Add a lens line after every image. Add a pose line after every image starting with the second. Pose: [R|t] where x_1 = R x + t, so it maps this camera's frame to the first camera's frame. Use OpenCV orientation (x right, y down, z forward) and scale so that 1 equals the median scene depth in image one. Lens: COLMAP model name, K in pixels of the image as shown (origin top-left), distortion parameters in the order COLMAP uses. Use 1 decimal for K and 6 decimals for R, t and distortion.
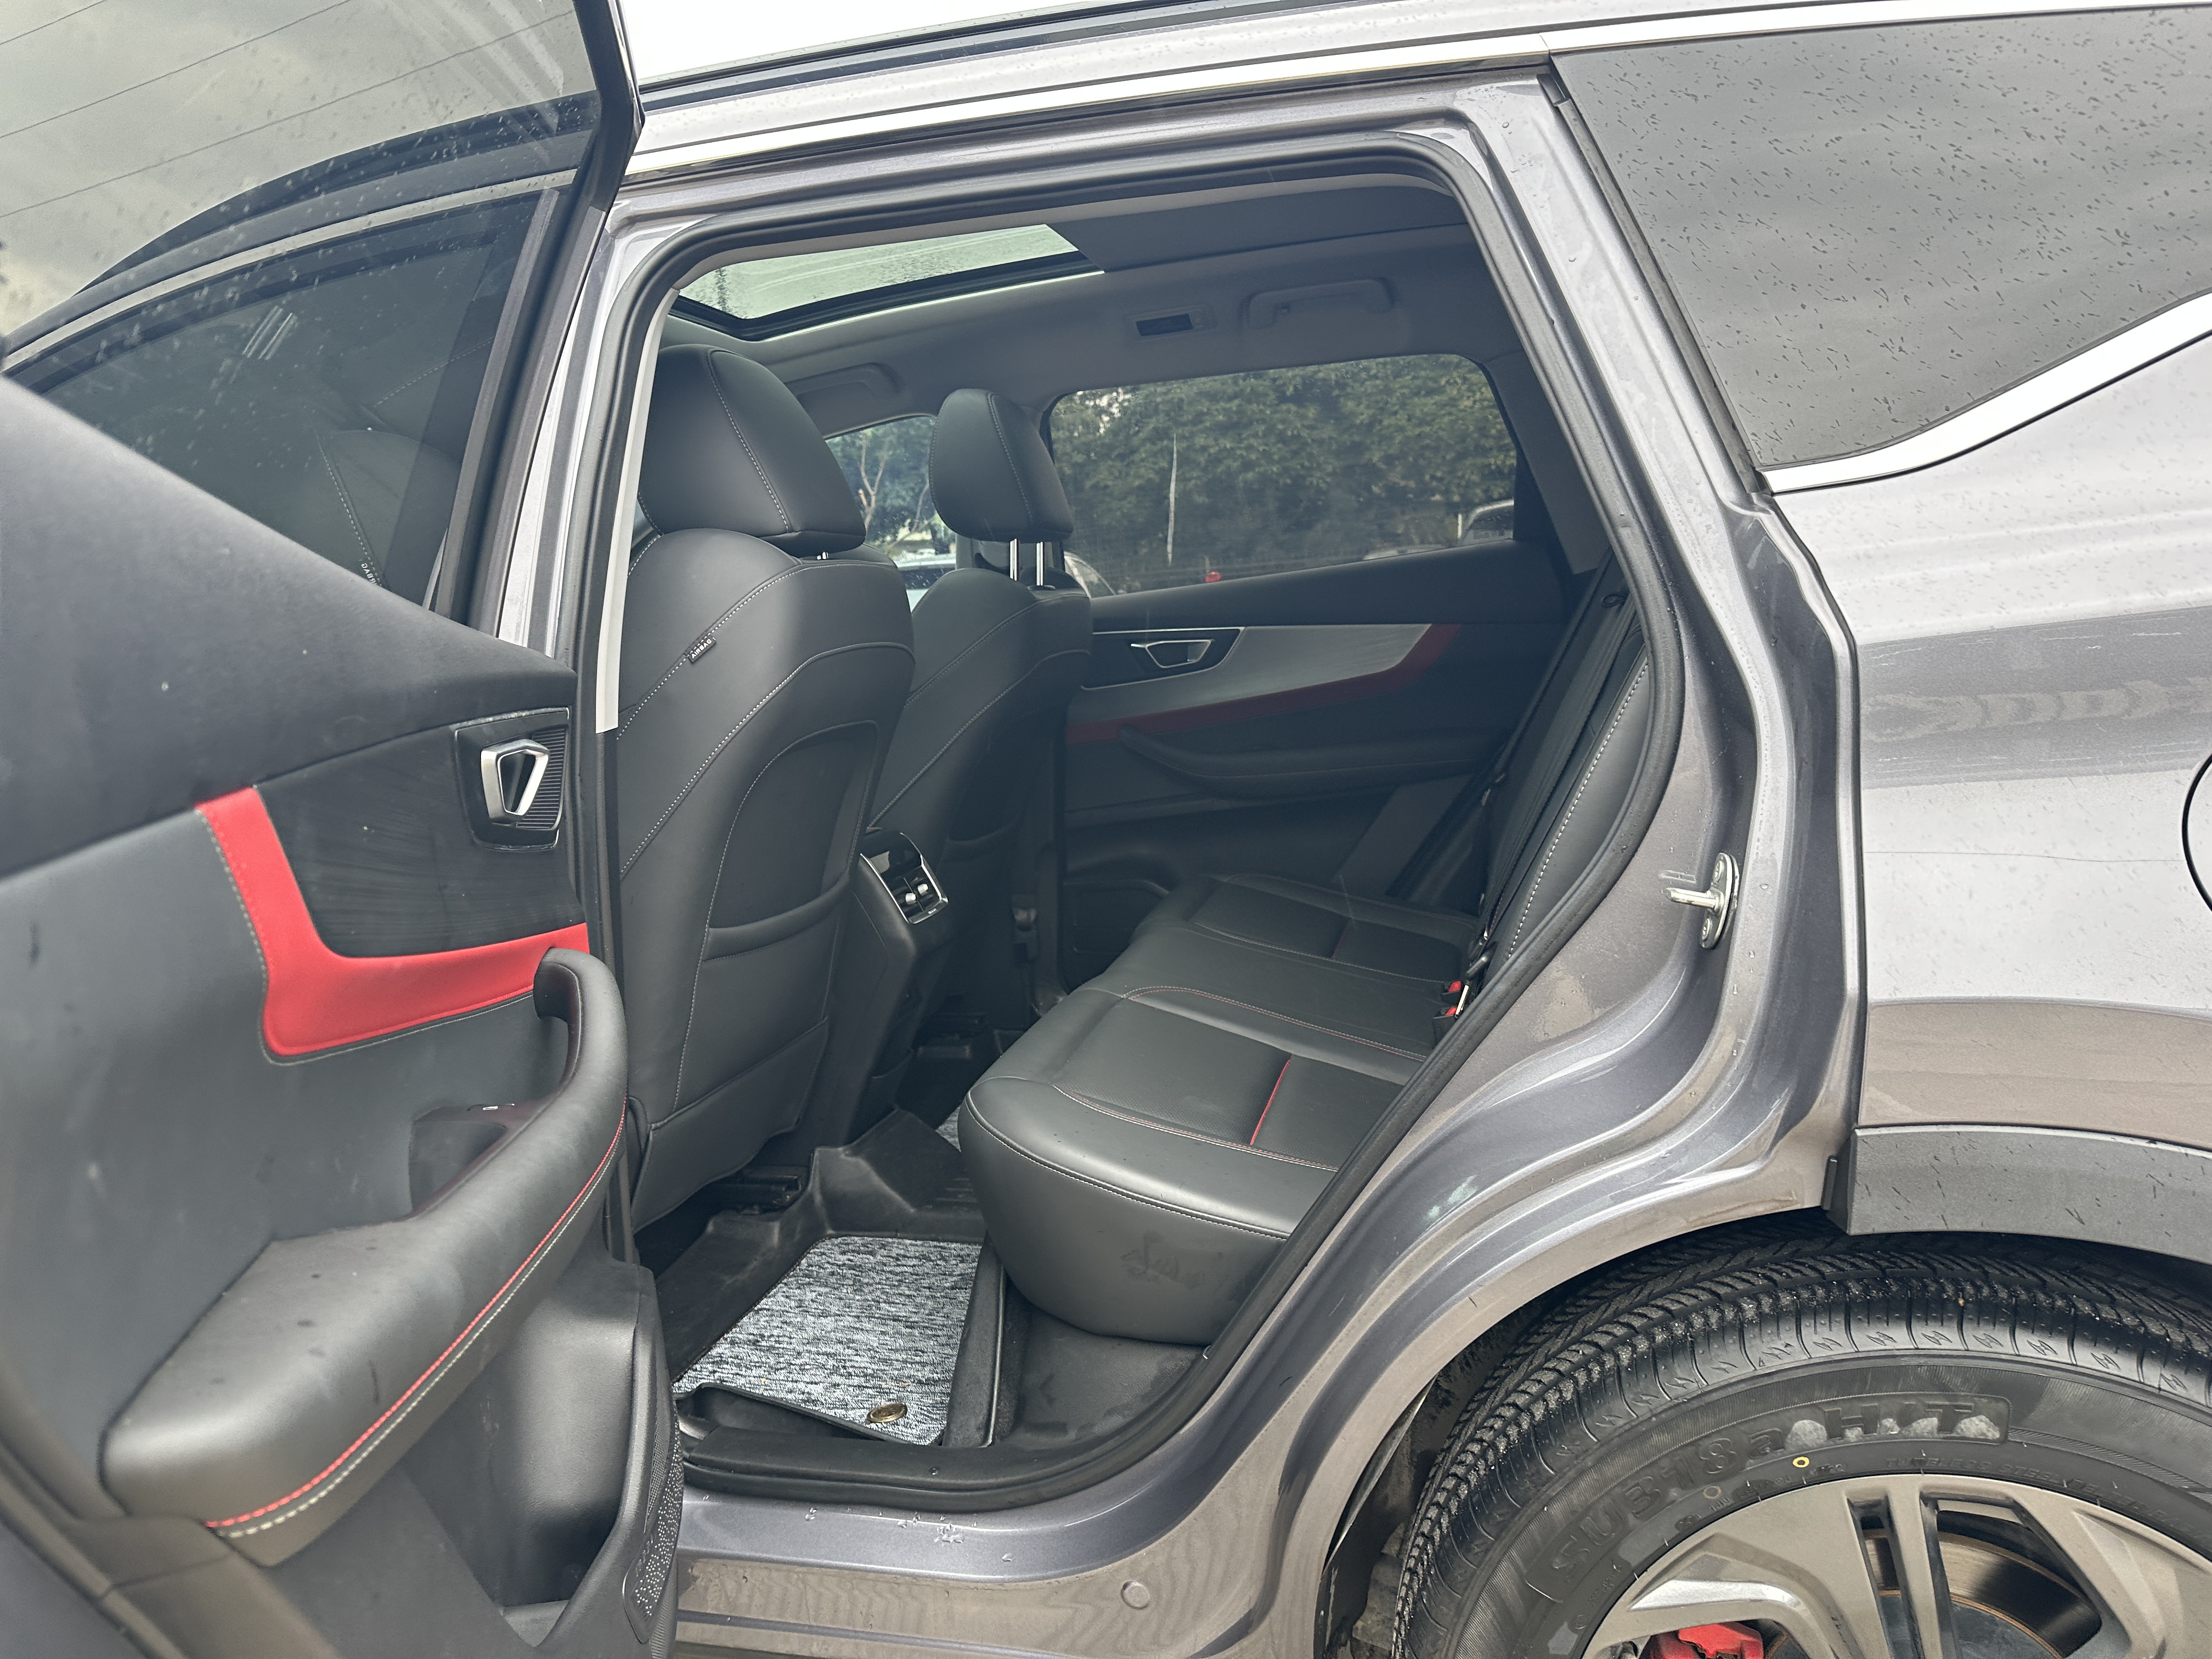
lens RADIAL K [[1542.9, 0, 1050.0], [0, 1542.9, 858.1], [0, 0, 1]] dist [0.069584, -0.062717]
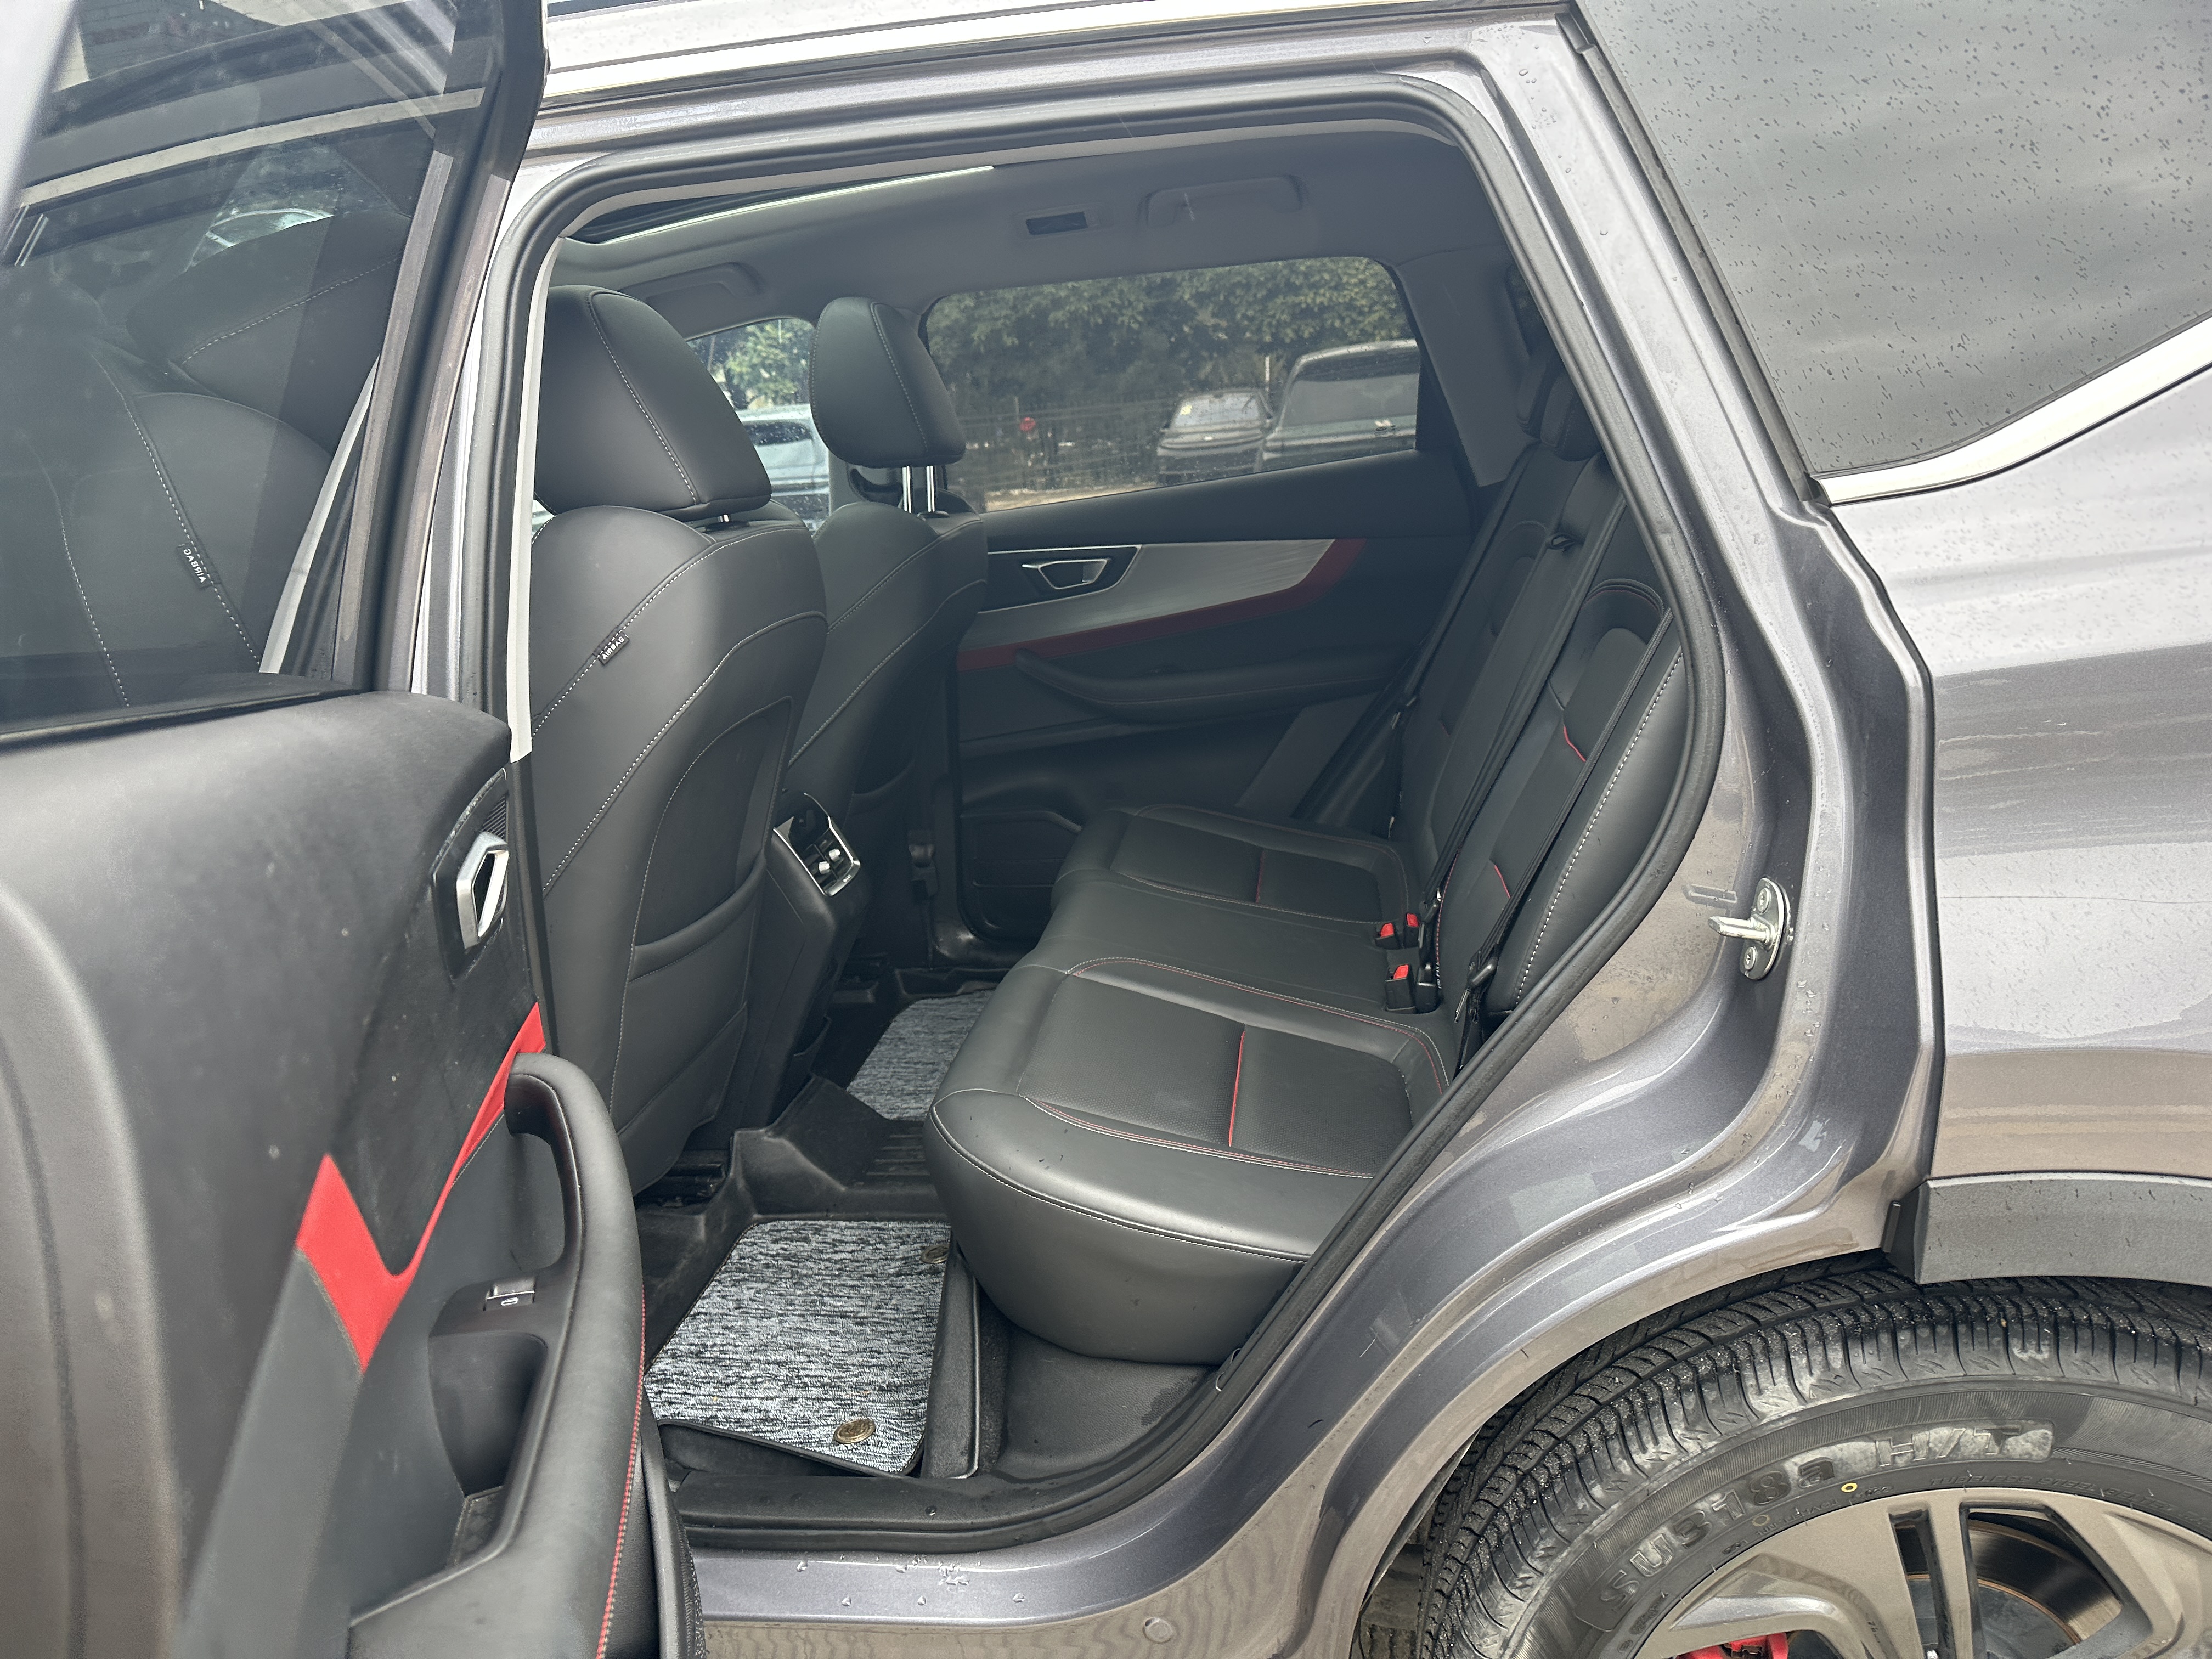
lens RADIAL K [[1542.9, 0, 1050.0], [0, 1542.9, 858.1], [0, 0, 1]] dist [0.069584, -0.062717]
pose [[0.991953, -0.052024, 0.115426, -0.074499], [0.040299, 0.994000, 0.101683, -0.083541], [-0.120023, -0.096213, 0.988098, 0.066182]]
